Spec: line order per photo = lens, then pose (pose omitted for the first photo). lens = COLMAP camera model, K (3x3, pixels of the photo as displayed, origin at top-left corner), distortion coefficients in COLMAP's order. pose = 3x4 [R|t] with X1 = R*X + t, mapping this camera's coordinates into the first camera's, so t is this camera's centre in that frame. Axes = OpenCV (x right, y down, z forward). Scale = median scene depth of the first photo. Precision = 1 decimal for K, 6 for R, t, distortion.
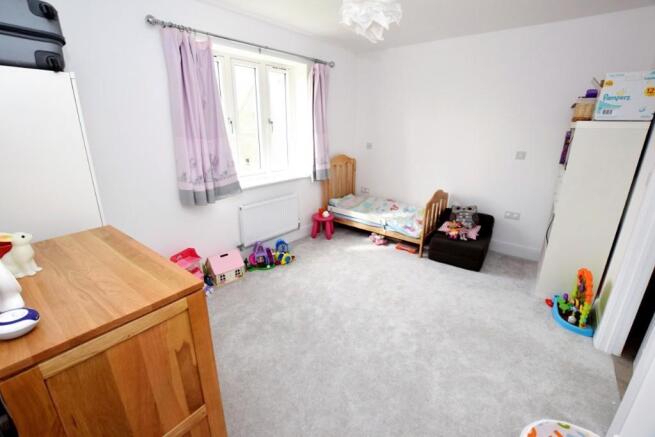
lens RADIAL K [[288.4, 0, 325.1], [0, 288.4, 215.6], [0, 0, 1]] dist [-0.027424, 0.000131]
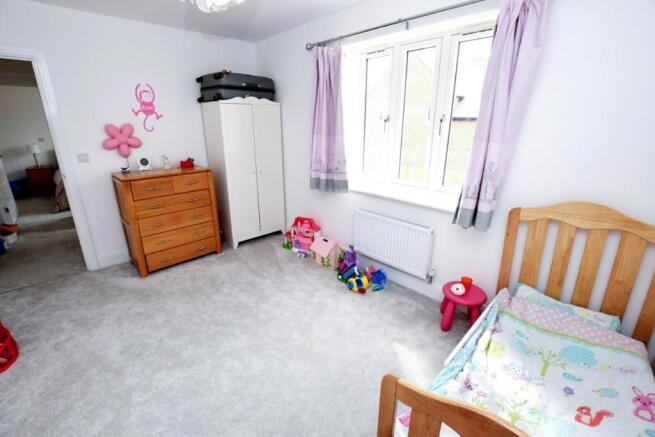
lens RADIAL K [[288.4, 0, 325.1], [0, 288.4, 215.6], [0, 0, 1]] dist [-0.027424, 0.000131]
pose [[-0.113225, 0.300799, -0.946943, 0.661893], [-0.301509, 0.897726, 0.321216, -0.298999], [0.946717, 0.321881, -0.010952, 0.954882]]
